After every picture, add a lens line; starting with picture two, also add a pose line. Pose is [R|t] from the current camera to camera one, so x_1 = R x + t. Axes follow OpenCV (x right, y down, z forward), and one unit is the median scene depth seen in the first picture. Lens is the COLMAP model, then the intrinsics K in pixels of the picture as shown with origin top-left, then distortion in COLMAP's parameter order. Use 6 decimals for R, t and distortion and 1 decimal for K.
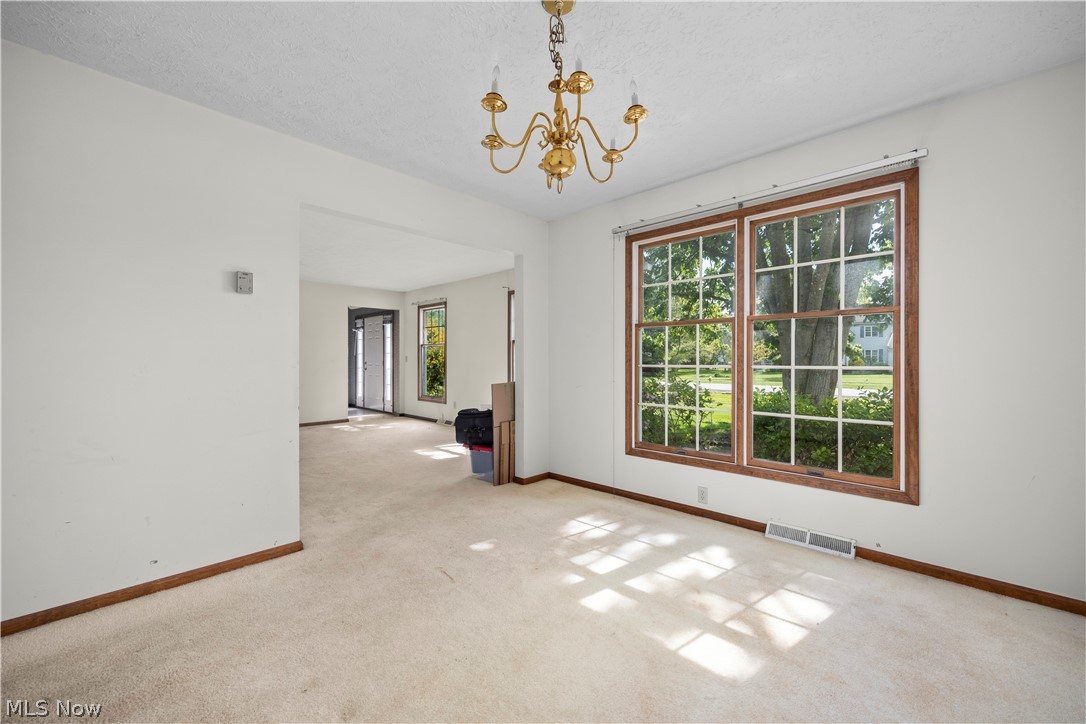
lens RADIAL K [[433.4, 0, 543.5], [0, 433.4, 363.7], [0, 0, 1]] dist [-0.000178, 0.001053]
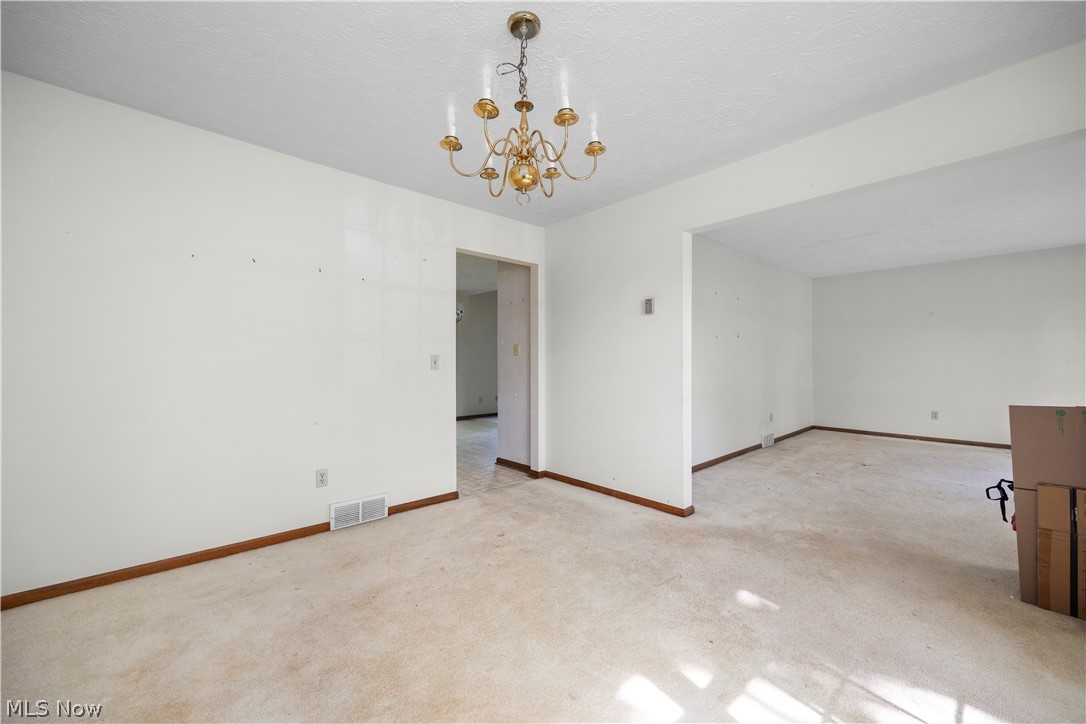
lens RADIAL K [[433.4, 0, 542.0], [0, 433.4, 359.1], [0, 0, 1]] dist [-0.000178, 0.001053]
pose [[-0.083069, -0.002469, -0.996541, 0.668985], [-0.003947, 0.999990, -0.002148, -0.009308], [0.996536, 0.003754, -0.083078, 0.684693]]
